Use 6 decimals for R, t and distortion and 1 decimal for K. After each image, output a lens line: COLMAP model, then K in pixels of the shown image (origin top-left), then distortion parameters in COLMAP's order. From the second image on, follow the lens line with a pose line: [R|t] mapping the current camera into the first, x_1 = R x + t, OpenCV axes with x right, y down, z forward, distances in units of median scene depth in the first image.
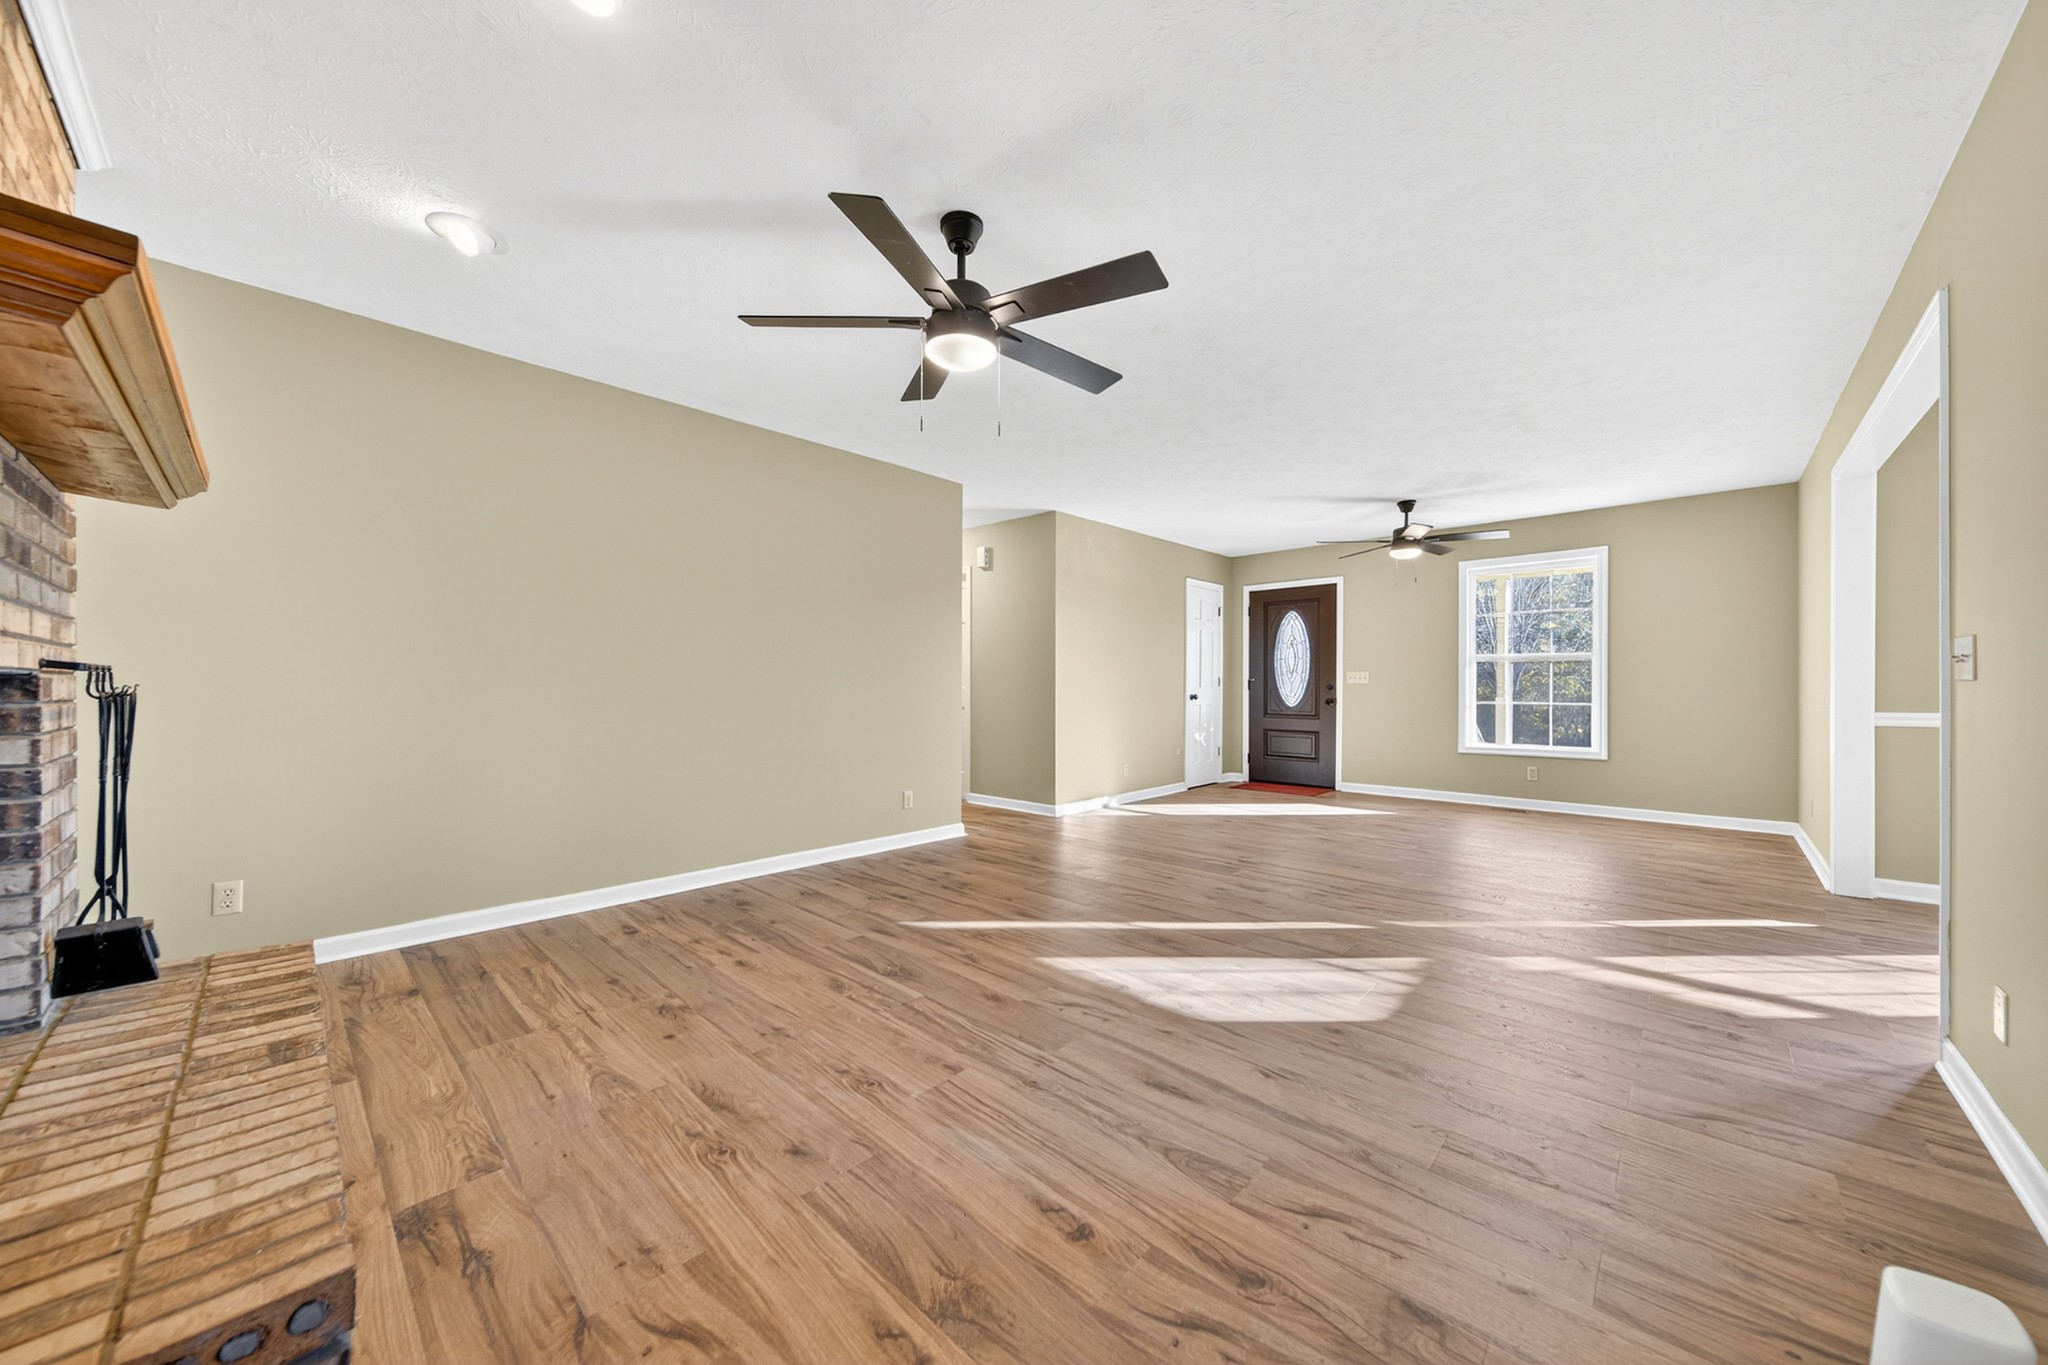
lens RADIAL K [[724.4, 0, 1018.9], [0, 724.4, 683.5], [0, 0, 1]] dist [-0.001908, -0.001198]
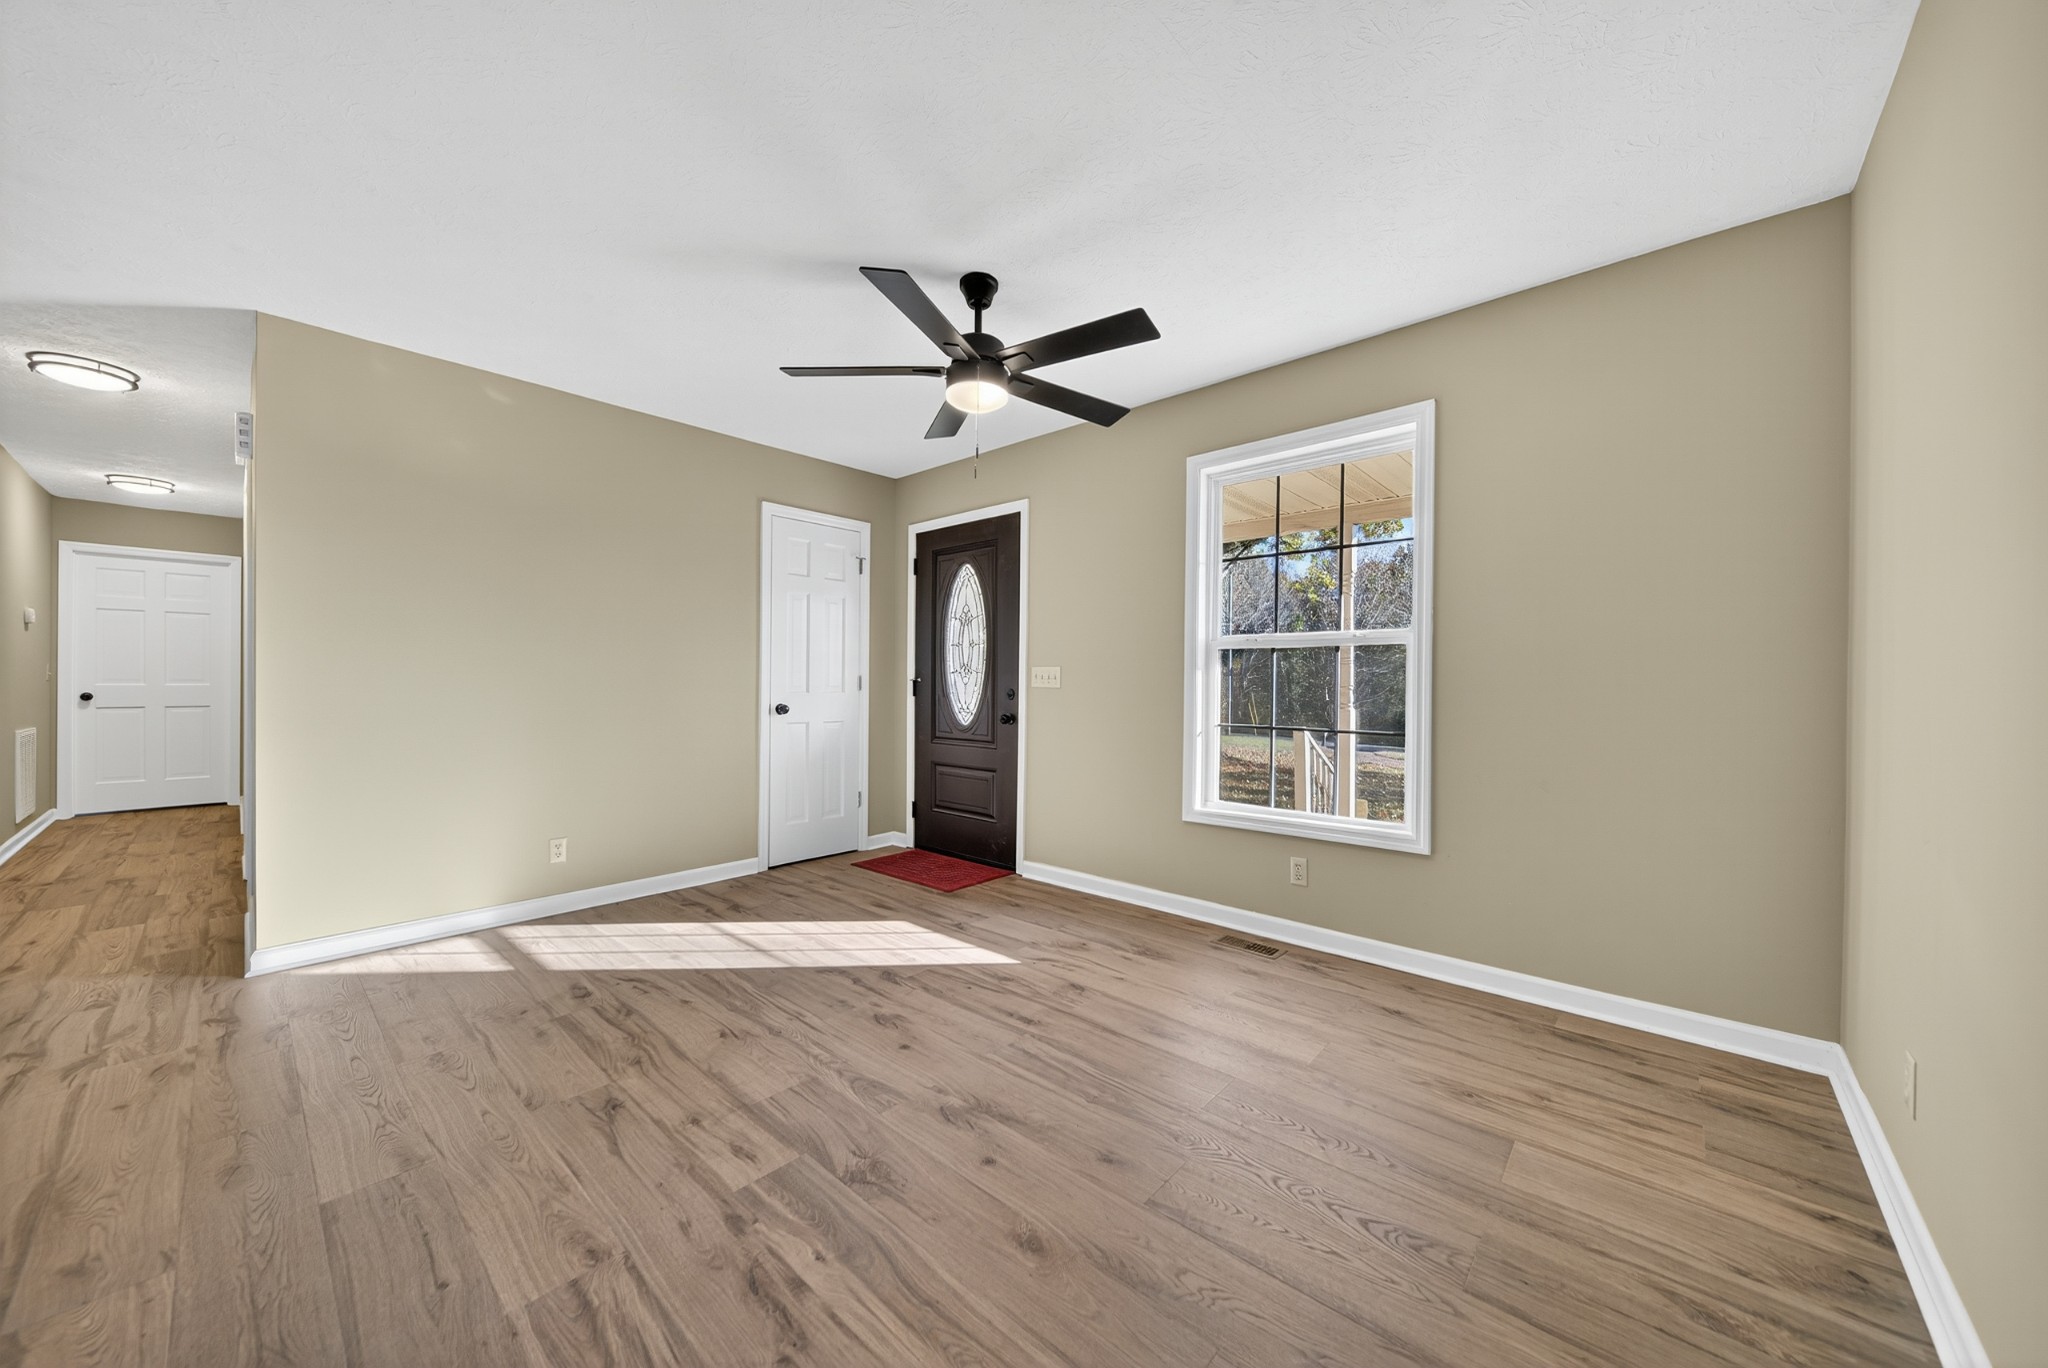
lens RADIAL K [[724.4, 0, 1028.2], [0, 724.4, 684.9], [0, 0, 1]] dist [-0.001908, -0.001198]
pose [[0.999464, 0.006871, 0.032009, 0.418795], [-0.006930, 0.999975, 0.001715, -0.002728], [-0.031996, -0.001936, 0.999486, 0.418845]]
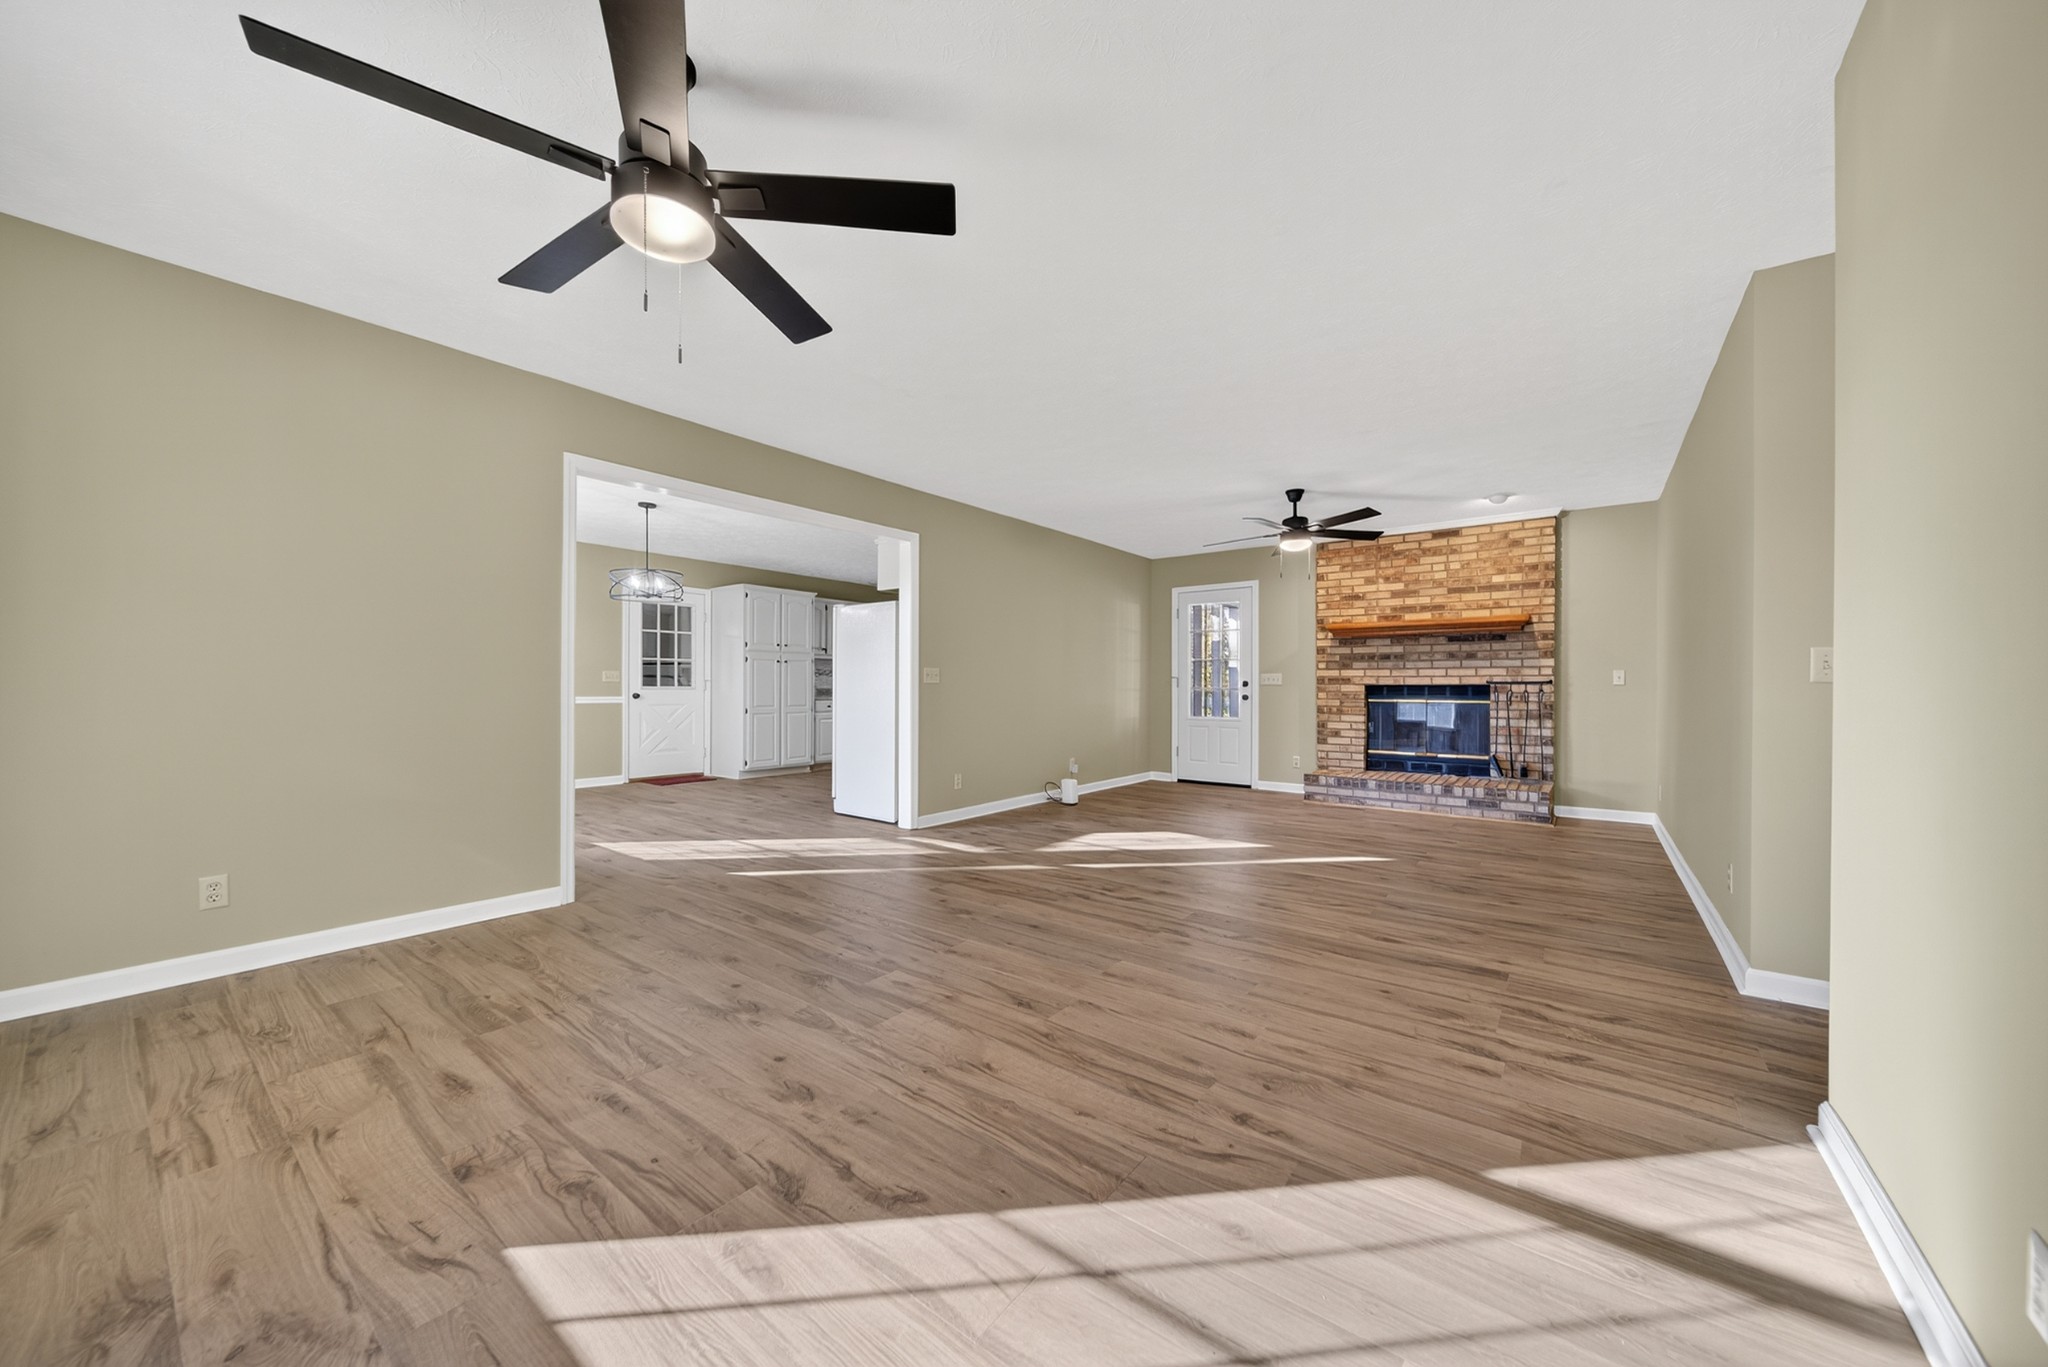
lens RADIAL K [[724.4, 0, 1033.8], [0, 724.4, 687.9], [0, 0, 1]] dist [-0.001908, -0.001198]
pose [[-0.992598, -0.003921, -0.121383, 0.318297], [-0.003941, 0.999992, -0.000075, 0.004702], [0.121383, 0.000404, -0.992606, 0.993000]]
